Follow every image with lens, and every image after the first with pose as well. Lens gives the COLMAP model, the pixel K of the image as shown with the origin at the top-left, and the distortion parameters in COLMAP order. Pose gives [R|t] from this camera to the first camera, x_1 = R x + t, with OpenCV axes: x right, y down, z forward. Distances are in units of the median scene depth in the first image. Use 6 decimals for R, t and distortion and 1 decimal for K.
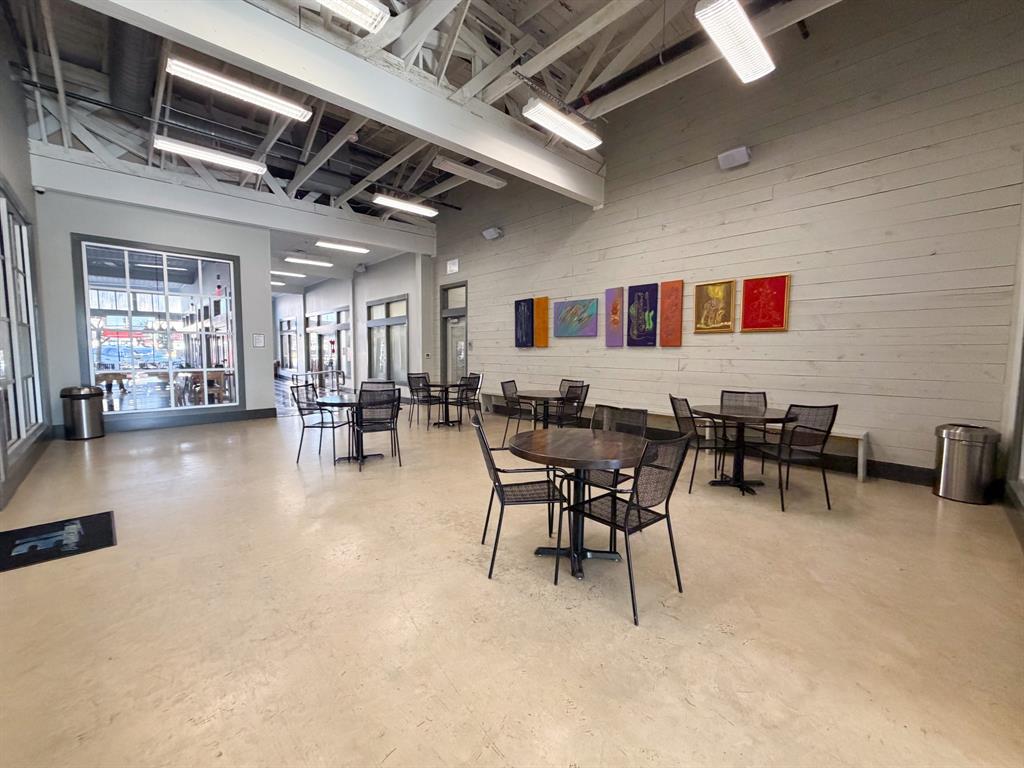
lens RADIAL K [[410.0, 0, 518.0], [0, 410.0, 386.9], [0, 0, 1]] dist [-0.000620, -0.000435]
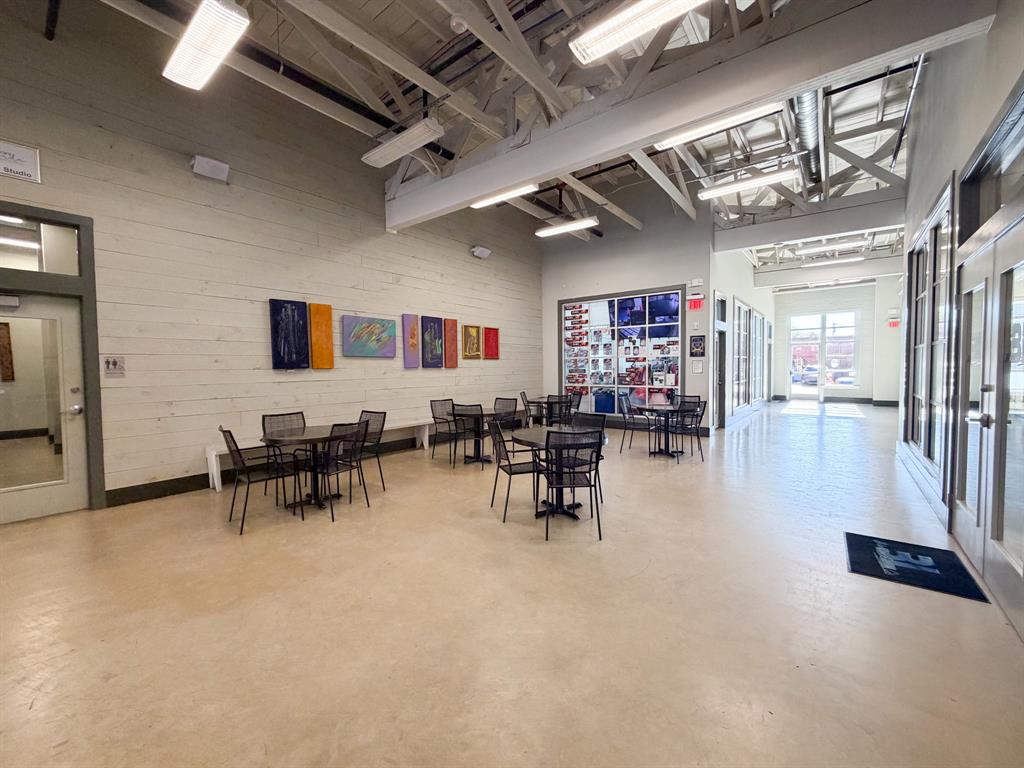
lens RADIAL K [[410.0, 0, 517.4], [0, 410.0, 380.0], [0, 0, 1]] dist [-0.000620, -0.000435]
pose [[-0.137264, -0.024482, 0.990232, -0.861203], [0.105352, 0.993663, 0.039171, -0.079777], [-0.984916, 0.109700, -0.133815, 0.869545]]
